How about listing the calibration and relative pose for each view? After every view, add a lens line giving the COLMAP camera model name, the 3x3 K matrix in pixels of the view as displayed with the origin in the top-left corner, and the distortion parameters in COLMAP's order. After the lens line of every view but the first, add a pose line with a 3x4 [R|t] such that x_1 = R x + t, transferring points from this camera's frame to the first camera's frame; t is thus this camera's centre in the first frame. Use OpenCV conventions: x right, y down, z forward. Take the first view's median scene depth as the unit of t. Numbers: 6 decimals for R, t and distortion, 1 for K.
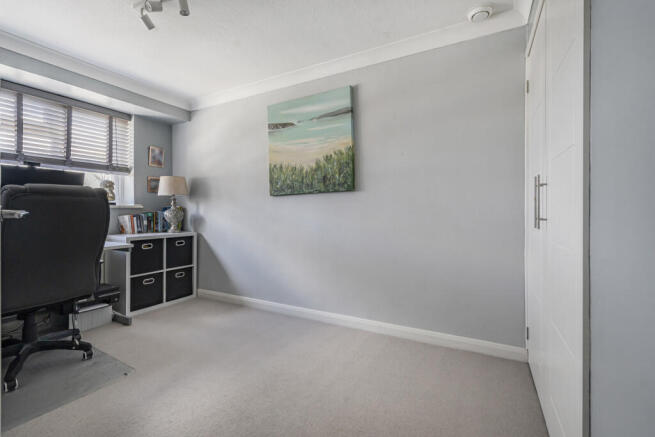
lens RADIAL K [[293.3, 0, 325.7], [0, 293.3, 214.4], [0, 0, 1]] dist [0.002701, -0.000938]
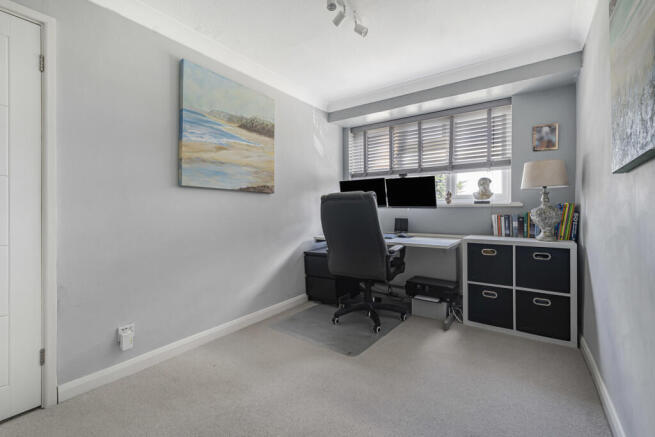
lens RADIAL K [[293.3, 0, 324.9], [0, 293.3, 213.0], [0, 0, 1]] dist [0.002701, -0.000938]
pose [[-0.135586, 0.009374, -0.990721, 0.264156], [-0.005948, 0.999930, 0.010275, -0.008273], [0.990748, 0.007286, -0.135521, 0.602775]]
